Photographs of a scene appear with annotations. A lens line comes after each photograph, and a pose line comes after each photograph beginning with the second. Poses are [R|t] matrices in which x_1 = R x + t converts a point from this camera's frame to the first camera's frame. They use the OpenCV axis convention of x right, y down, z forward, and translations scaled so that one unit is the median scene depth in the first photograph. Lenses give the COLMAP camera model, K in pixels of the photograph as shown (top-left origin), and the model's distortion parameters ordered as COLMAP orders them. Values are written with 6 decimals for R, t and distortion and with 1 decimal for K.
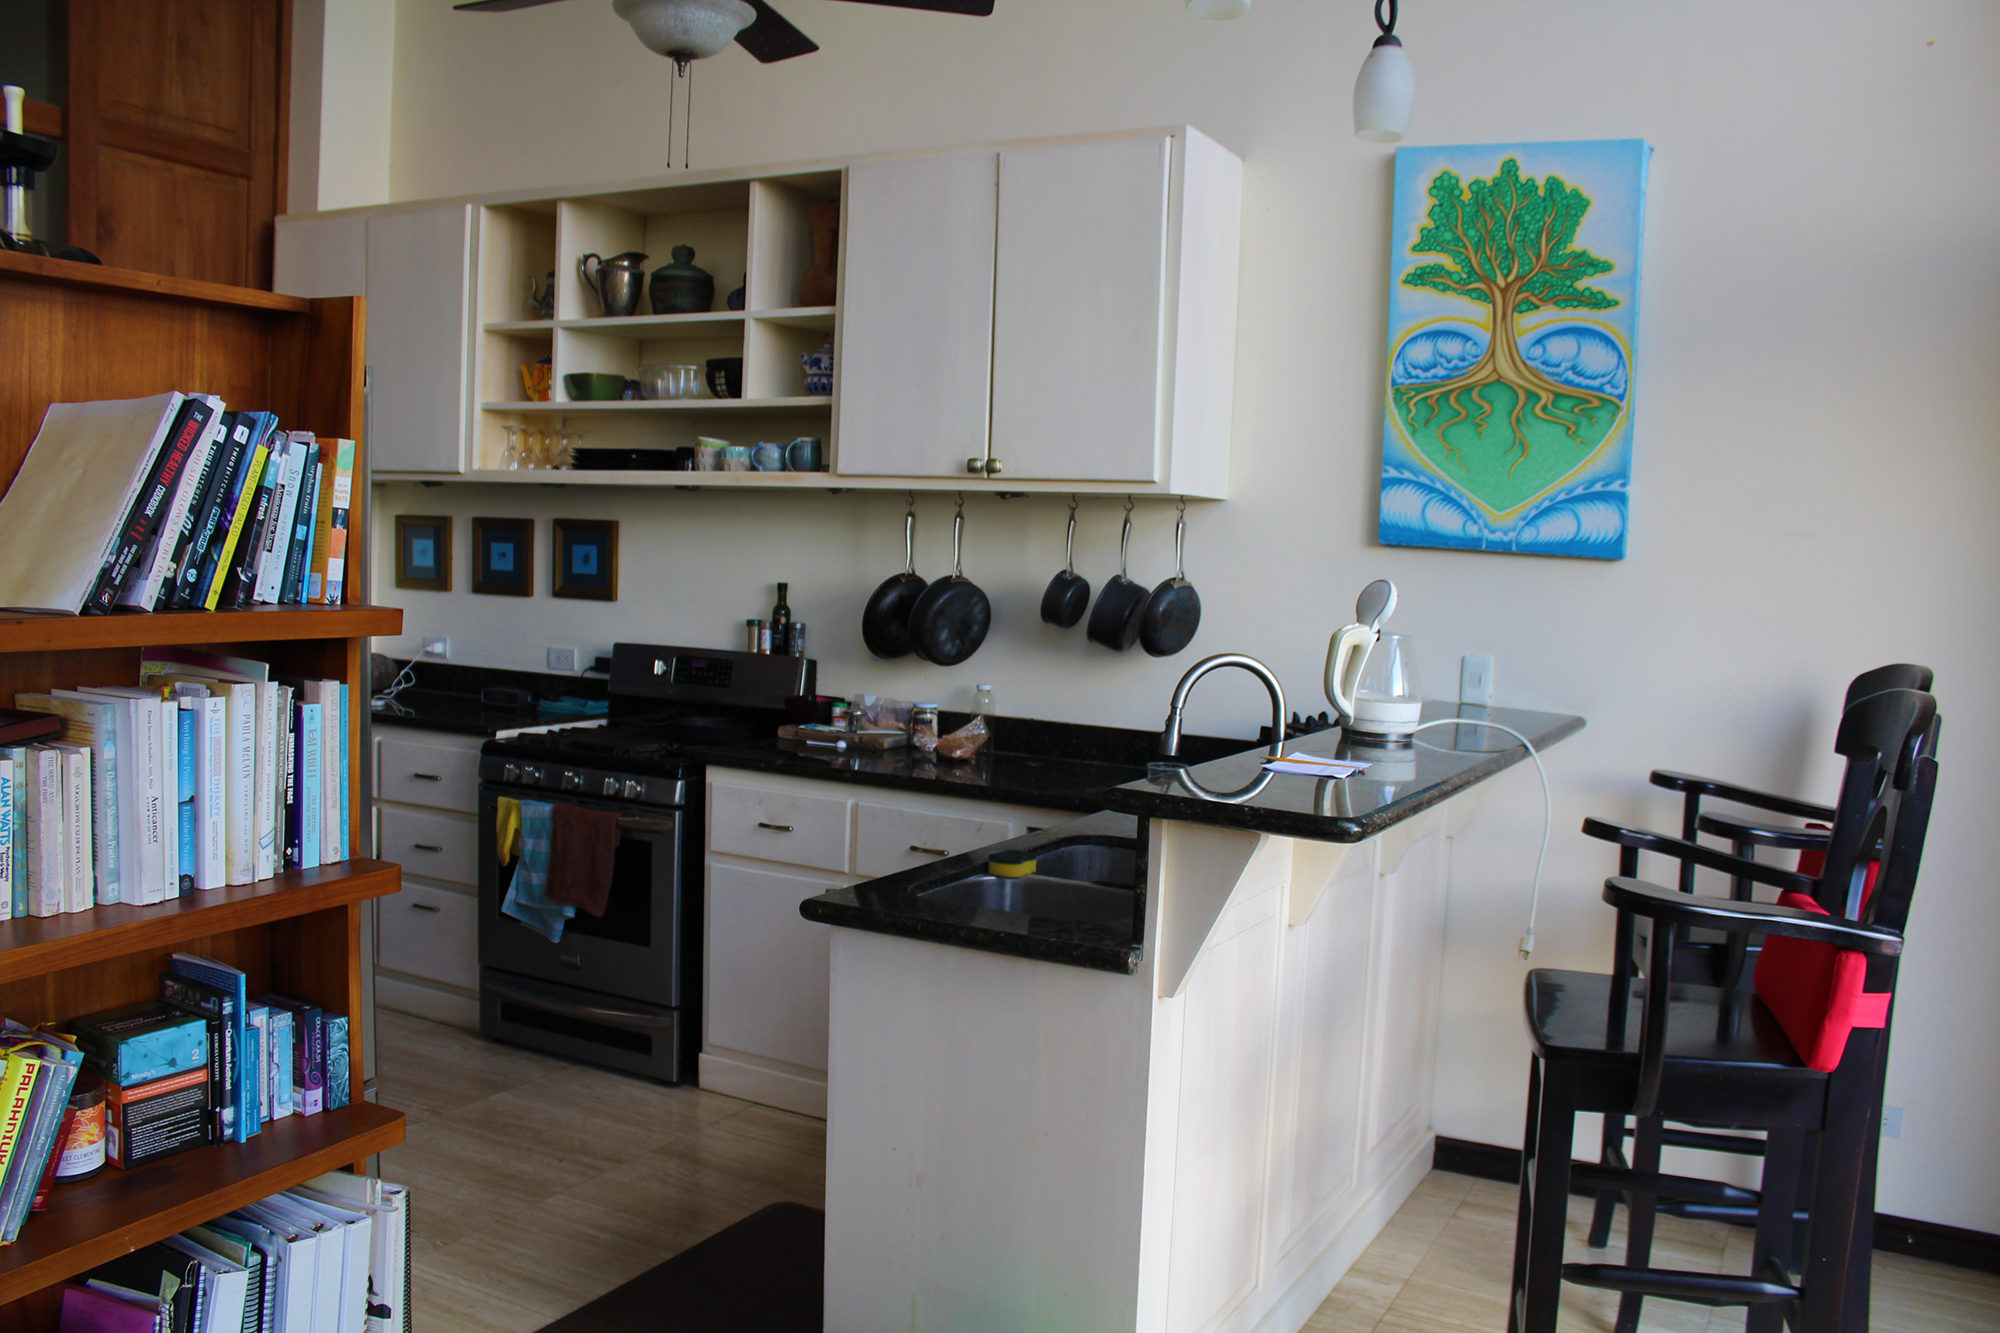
lens RADIAL K [[1682.3, 0, 1000.0], [0, 1682.3, 666.5], [0, 0, 1]] dist [-0.165174, 0.153515]
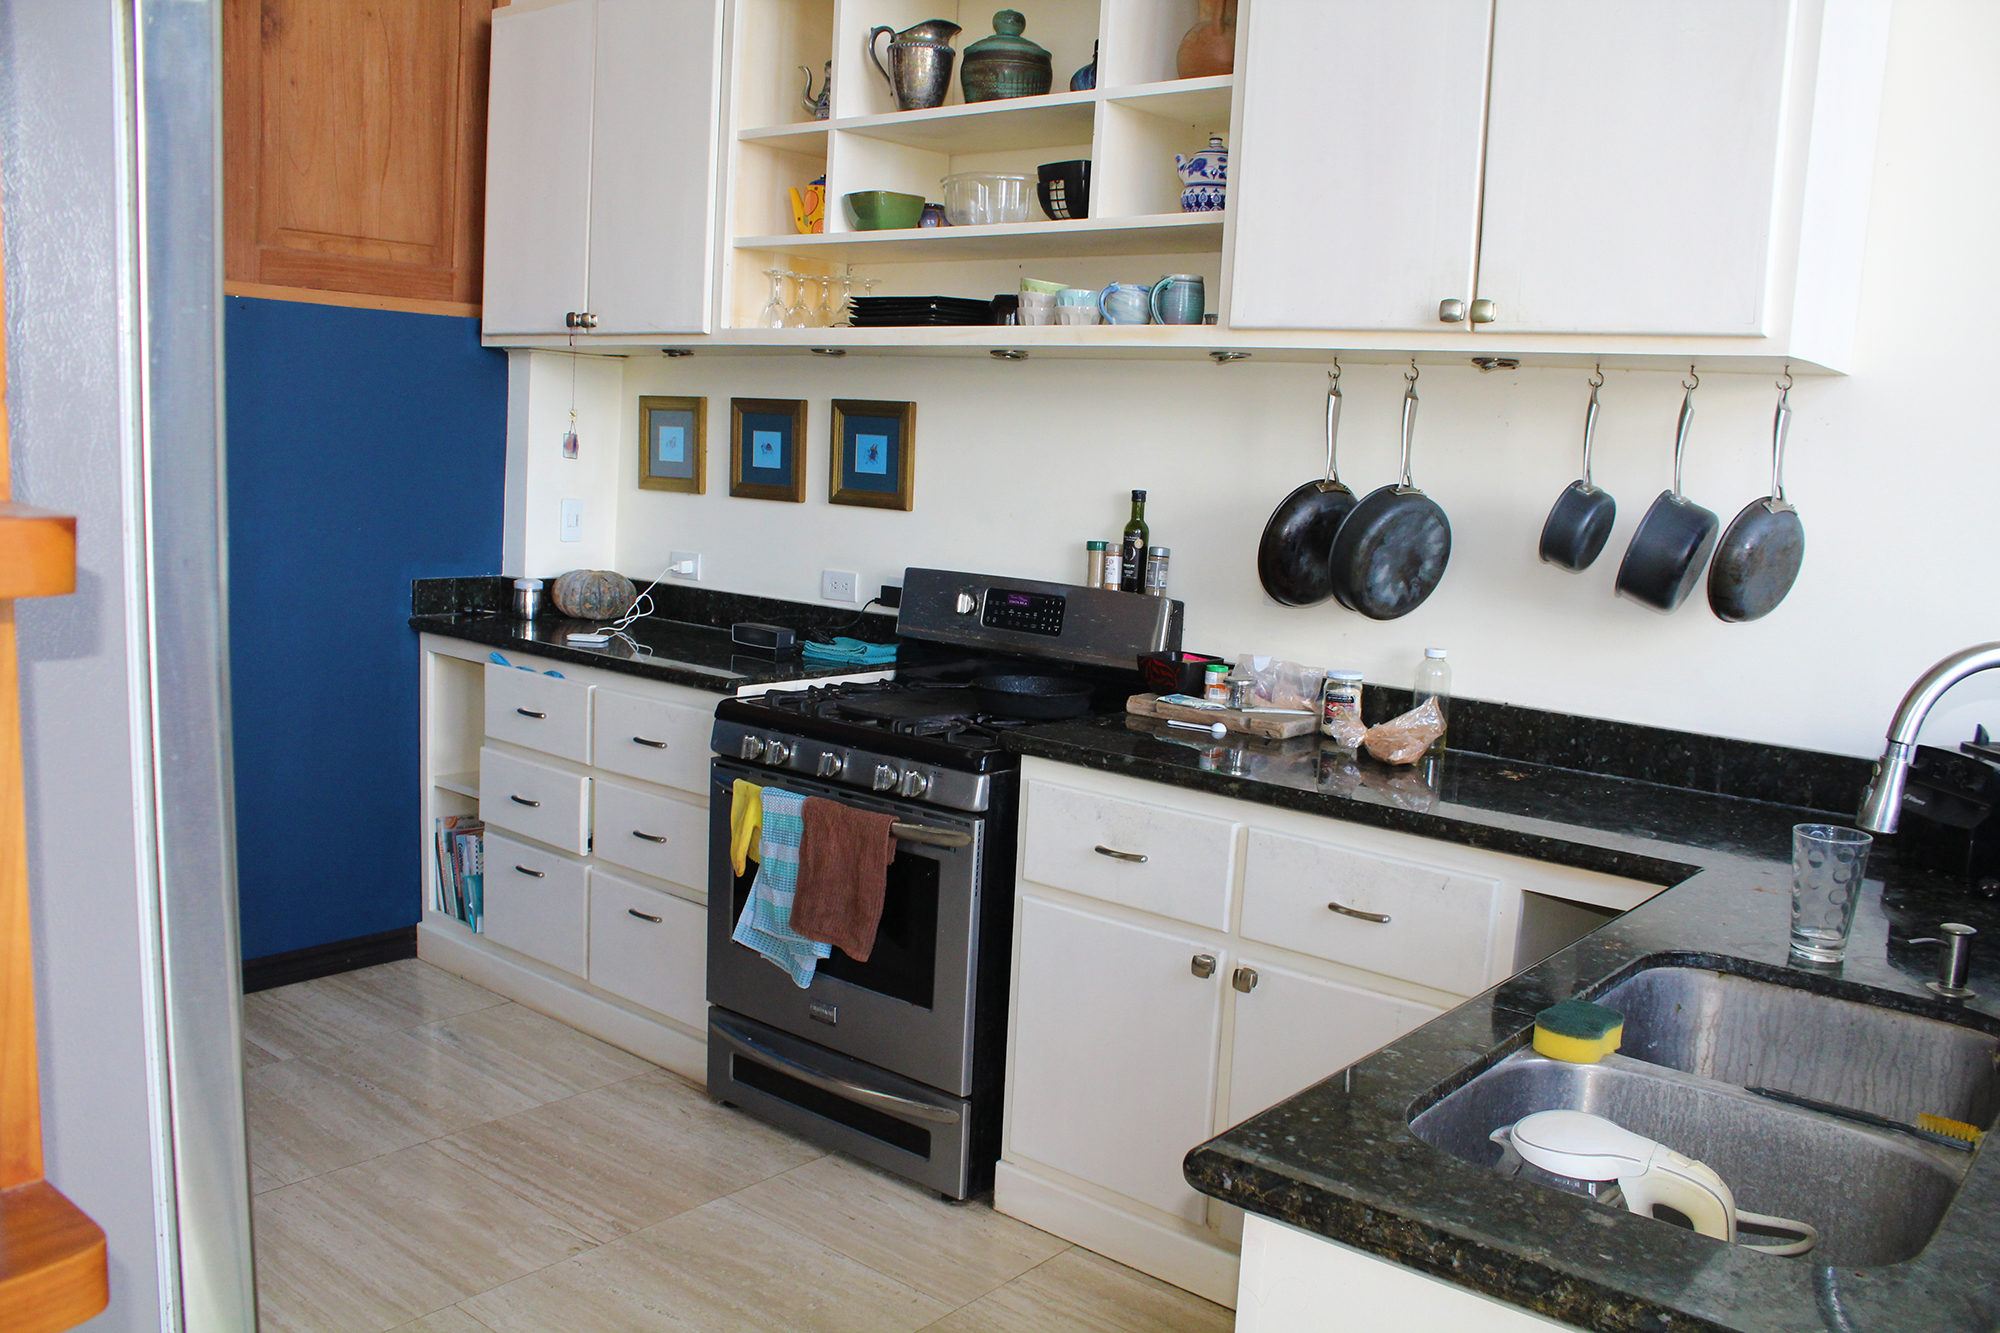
lens RADIAL K [[1682.3, 0, 1000.0], [0, 1682.3, 666.5], [0, 0, 1]] dist [-0.165174, 0.153515]
pose [[0.980186, 0.038890, -0.194226, -0.049879], [-0.029258, 0.998207, 0.052219, -0.011817], [0.195909, -0.045502, 0.979566, 0.311818]]
